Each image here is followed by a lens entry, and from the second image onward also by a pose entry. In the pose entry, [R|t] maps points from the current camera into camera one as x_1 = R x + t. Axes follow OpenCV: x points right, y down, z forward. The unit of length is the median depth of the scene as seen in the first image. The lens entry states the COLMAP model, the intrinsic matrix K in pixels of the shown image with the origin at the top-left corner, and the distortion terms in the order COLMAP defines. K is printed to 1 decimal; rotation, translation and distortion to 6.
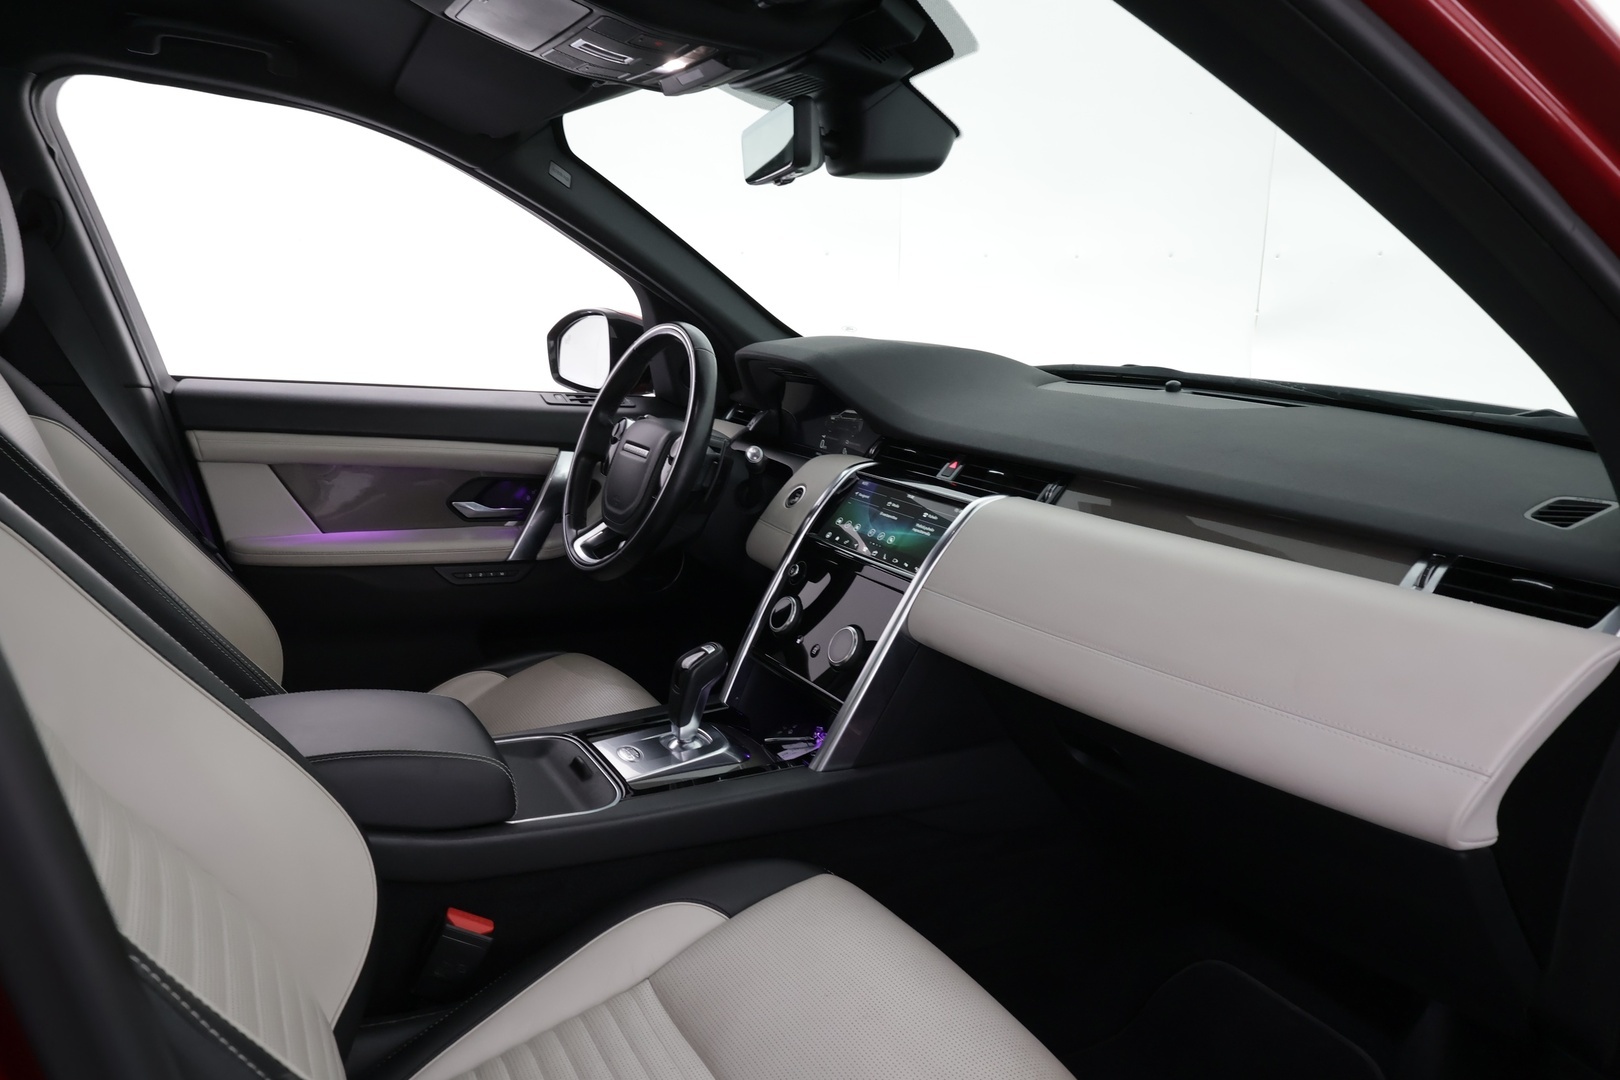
lens RADIAL K [[1073.2, 0, 807.5], [0, 1073.2, 543.9], [0, 0, 1]] dist [0.003370, 0.001271]
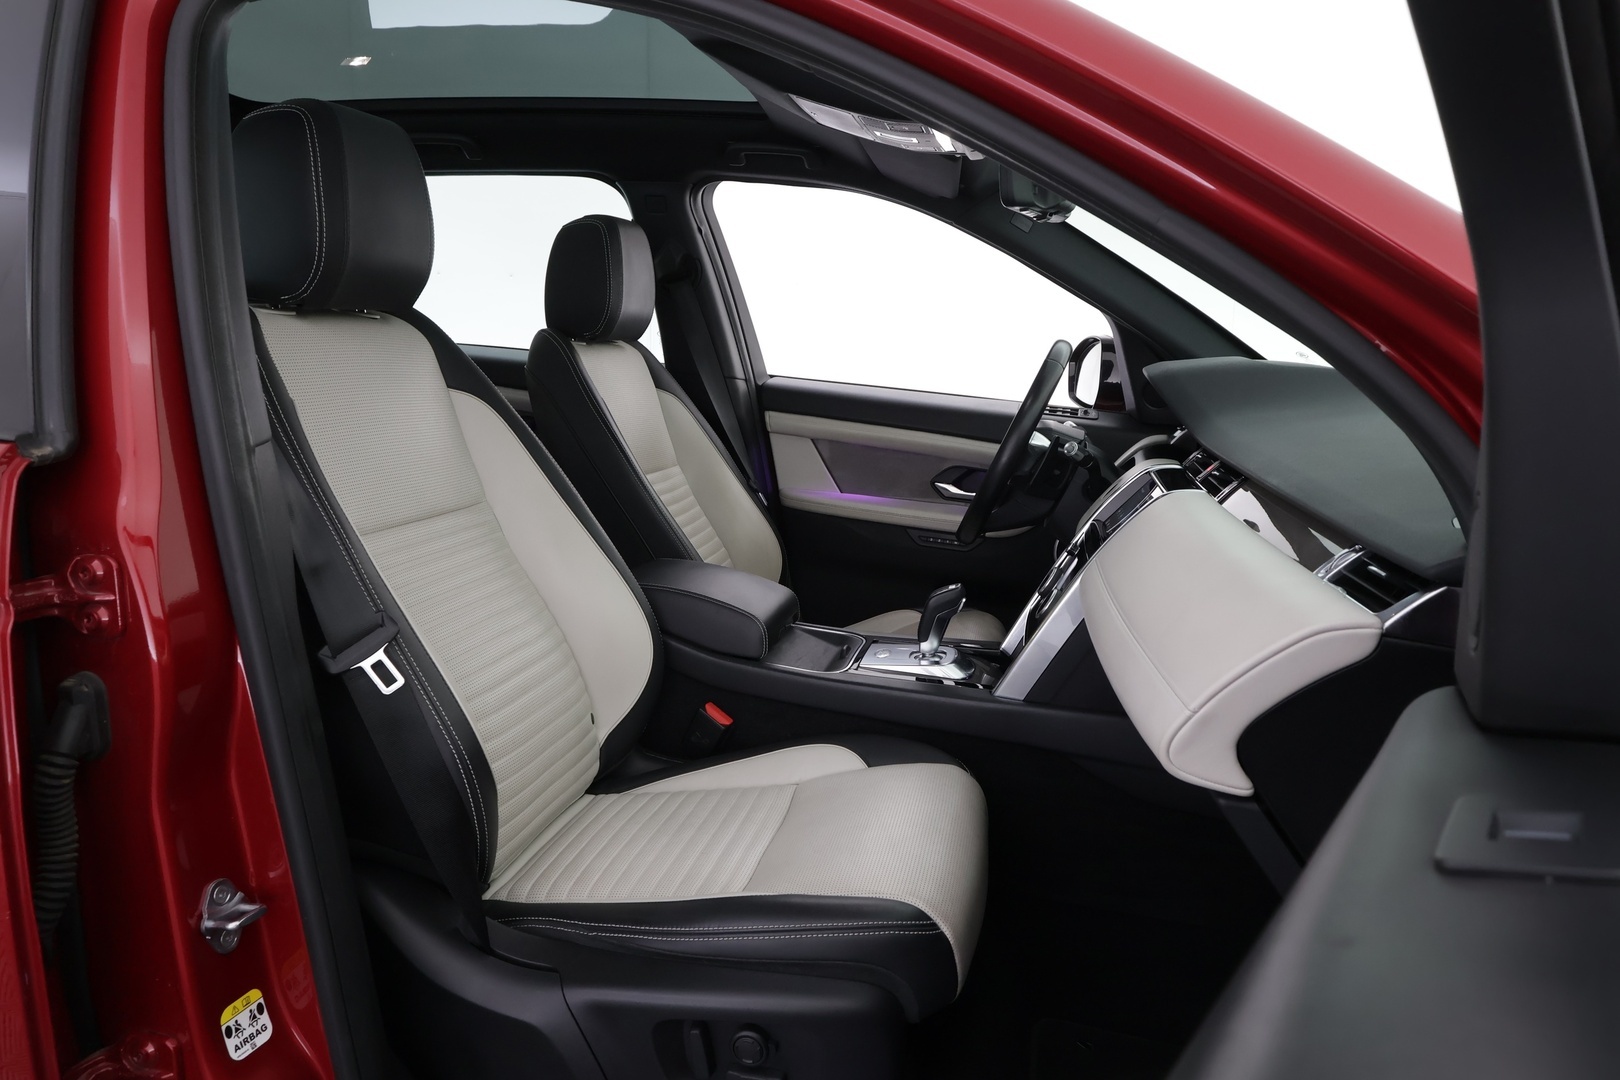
lens RADIAL K [[1073.2, 0, 807.5], [0, 1073.2, 543.9], [0, 0, 1]] dist [0.003370, 0.001271]
pose [[0.741010, 0.135036, -0.657776, 0.451500], [-0.162554, 0.986509, 0.019400, 0.036543], [0.651522, 0.092548, 0.752963, -0.056574]]
